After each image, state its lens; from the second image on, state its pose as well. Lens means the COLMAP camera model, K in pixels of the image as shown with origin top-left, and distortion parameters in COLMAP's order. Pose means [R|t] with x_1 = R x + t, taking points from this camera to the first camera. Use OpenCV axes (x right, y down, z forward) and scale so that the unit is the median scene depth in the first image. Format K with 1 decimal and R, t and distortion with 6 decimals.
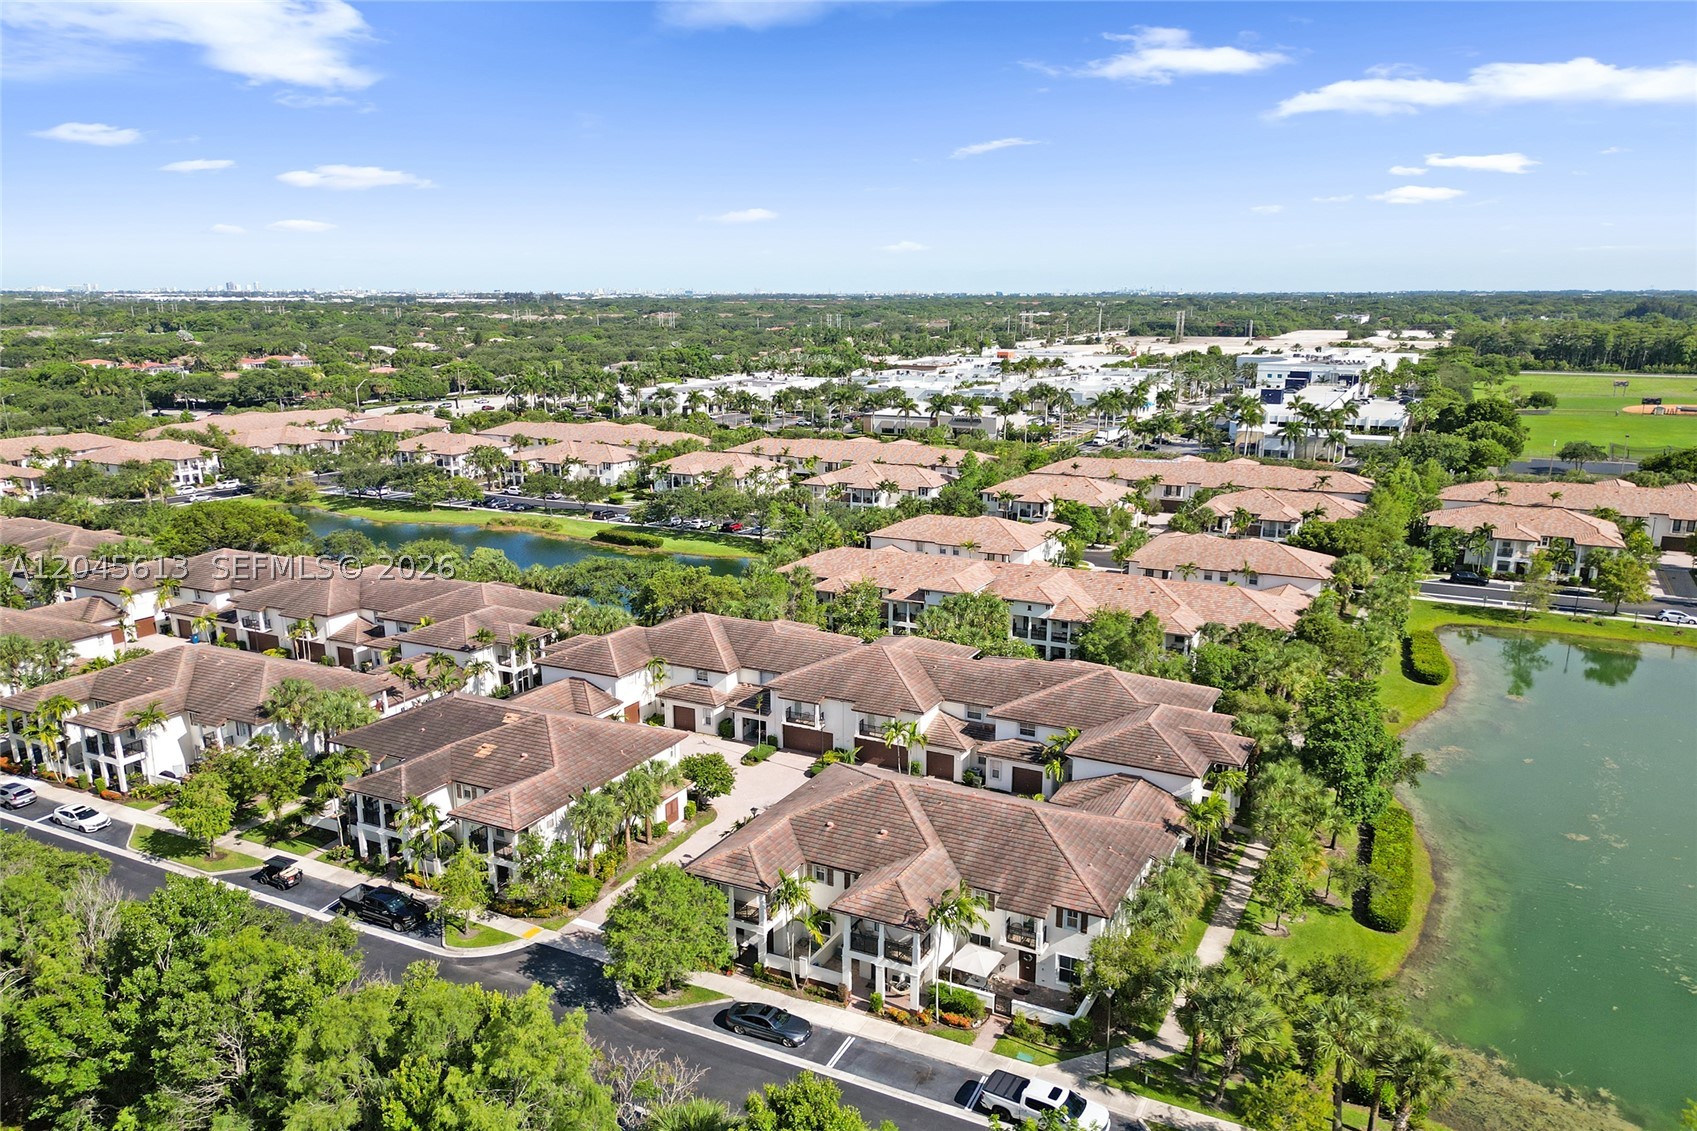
lens RADIAL K [[1221.4, 0, 848.5], [0, 1221.4, 565.5], [0, 0, 1]] dist [0.085907, -0.093454]
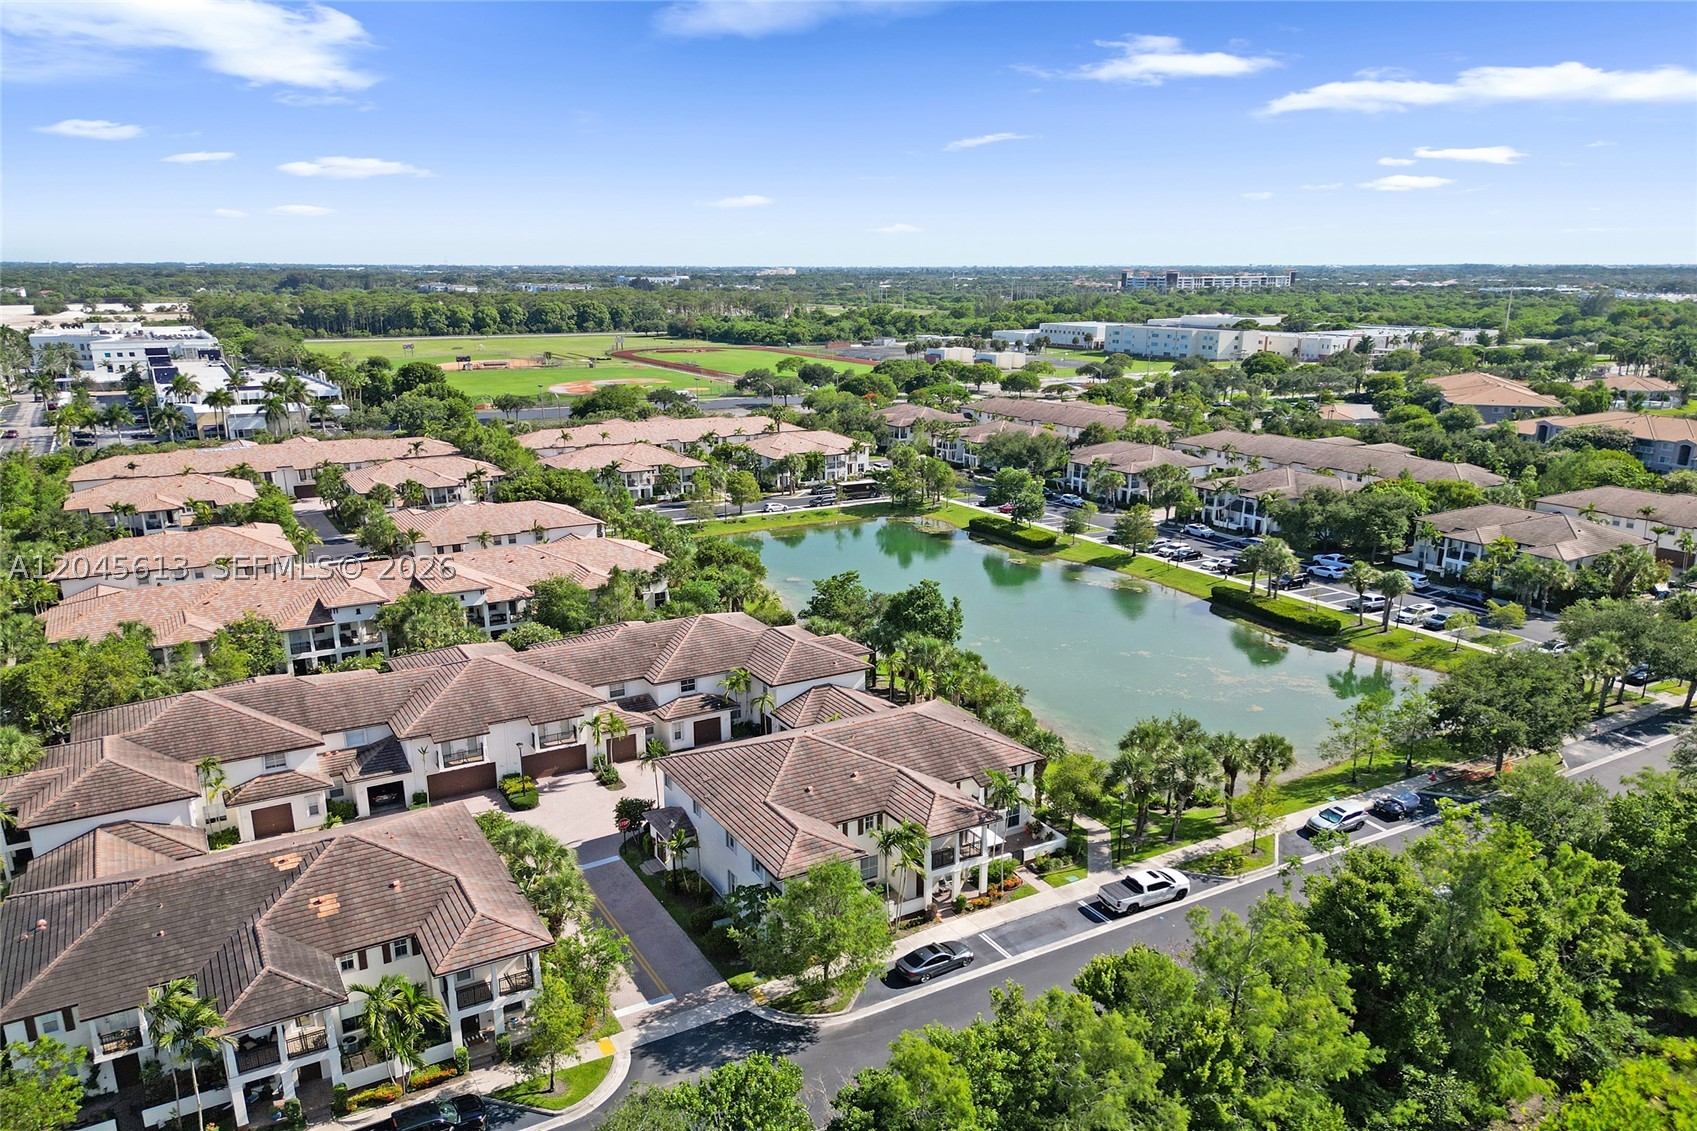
lens RADIAL K [[1202.5, 0, 838.6], [0, 1202.5, 567.5], [0, 0, 1]] dist [0.076126, -0.091312]
pose [[0.551020, -0.202812, 0.809472, -0.565623], [0.180963, 0.975975, 0.121345, -0.062362], [-0.814634, 0.079621, 0.574483, 0.285862]]
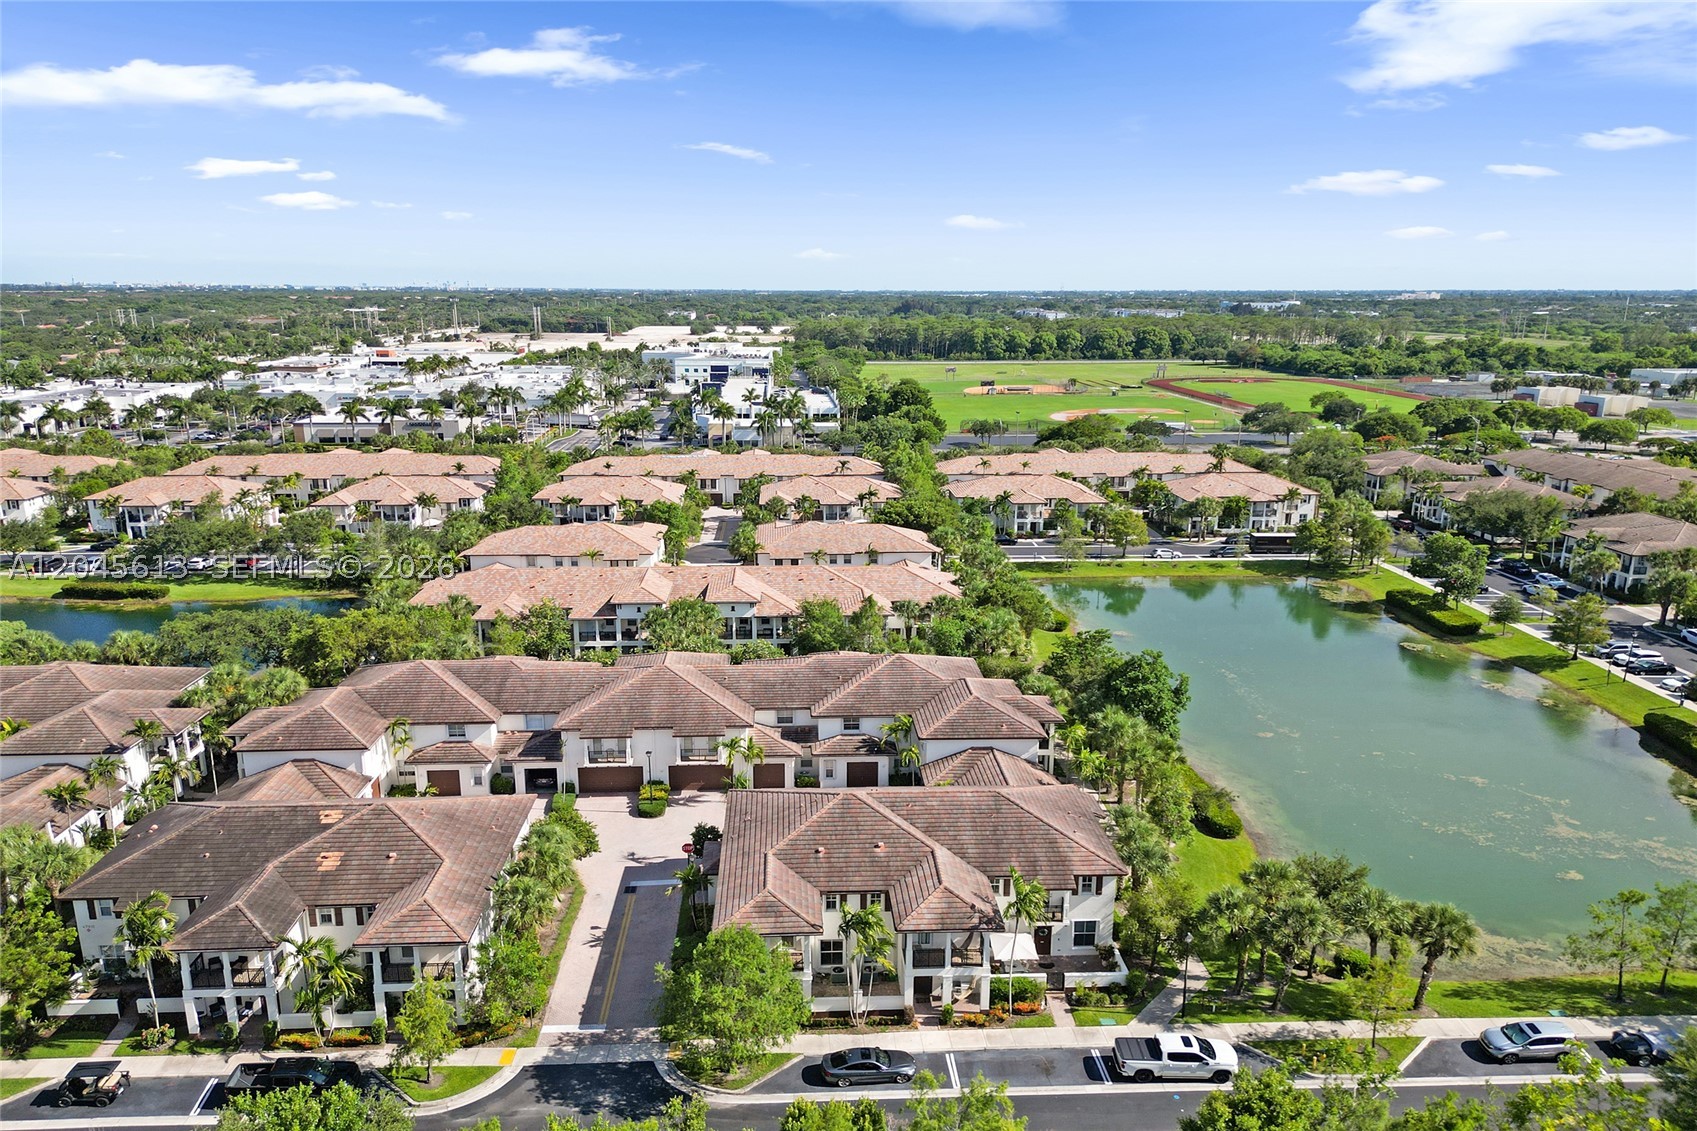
lens RADIAL K [[1234.2, 0, 843.4], [0, 1234.2, 567.7], [0, 0, 1]] dist [0.086279, -0.102602]
pose [[0.868934, -0.106103, 0.483421, -0.321363], [0.104702, 0.994052, 0.029981, -0.023583], [-0.483726, 0.024564, 0.874875, 0.108340]]
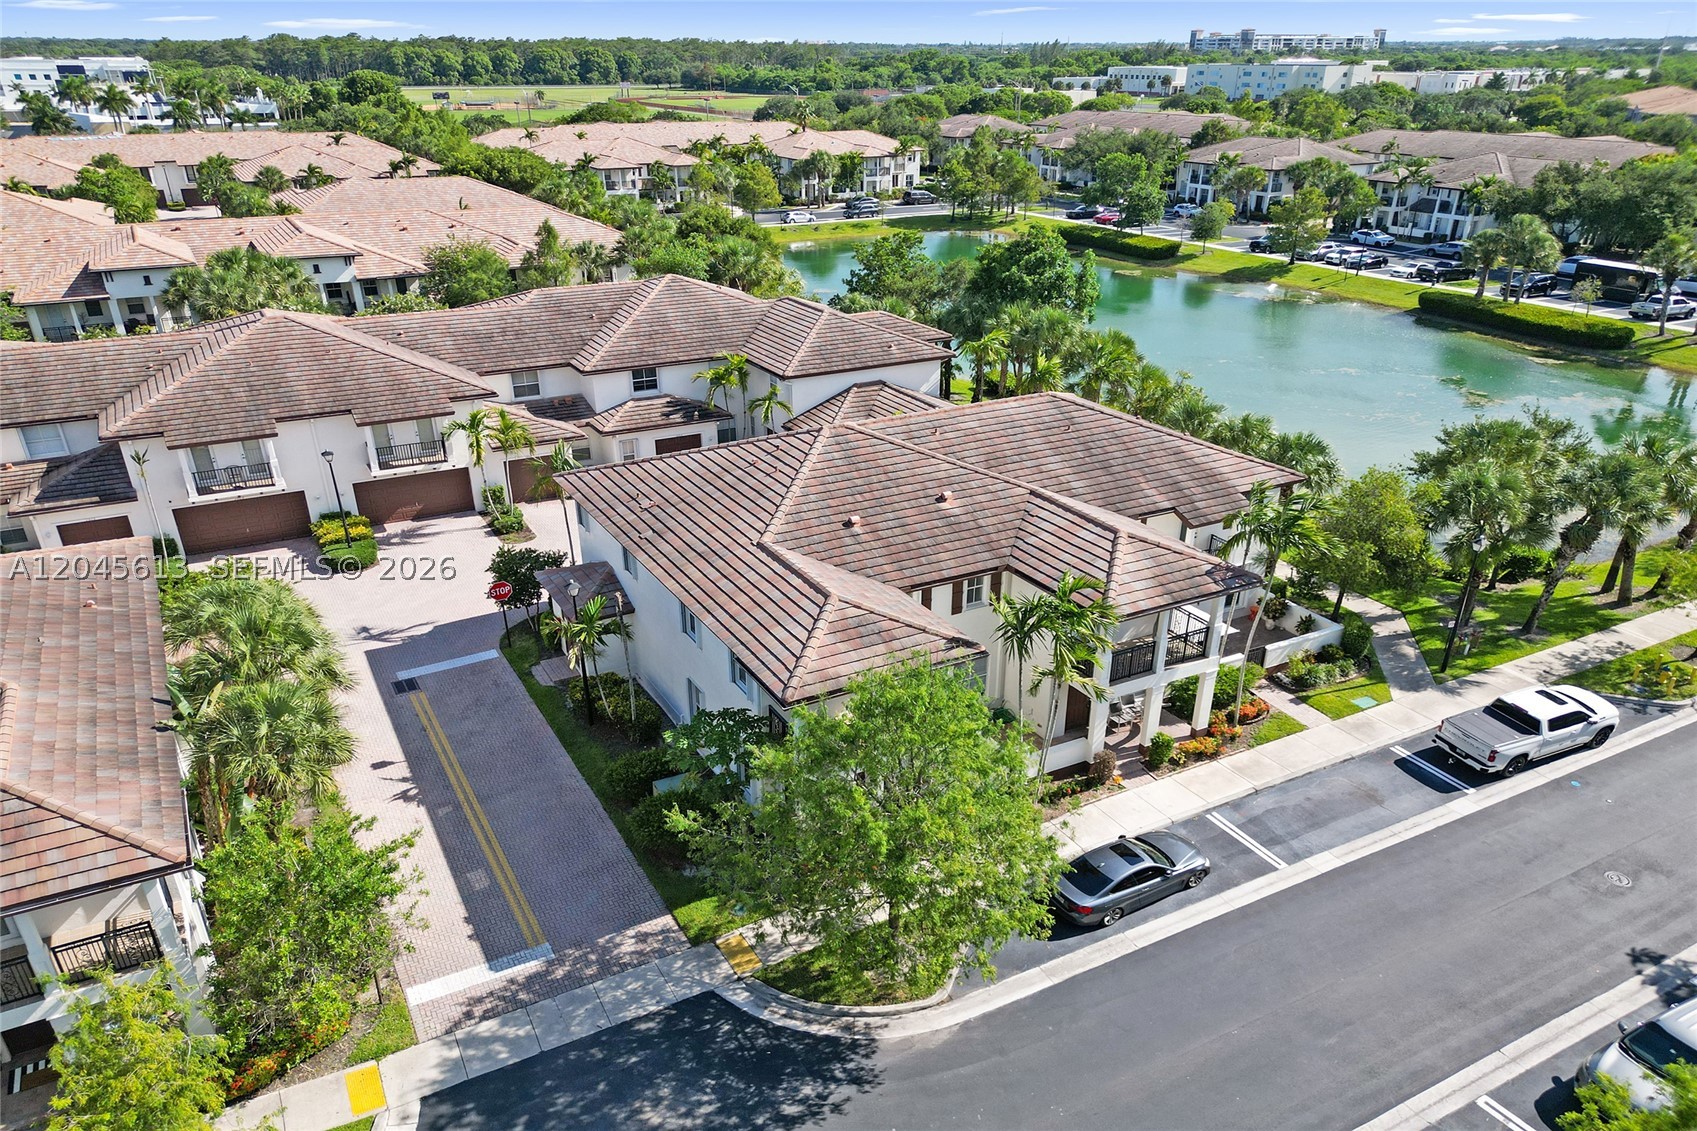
lens RADIAL K [[1201.9, 0, 846.8], [0, 1201.9, 643.9], [0, 0, 1]] dist [0.070974, -0.066766]
pose [[0.567472, -0.366961, 0.737099, -0.285146], [0.176341, 0.928590, 0.326533, 0.072417], [-0.804288, -0.055318, 0.591659, 0.521704]]
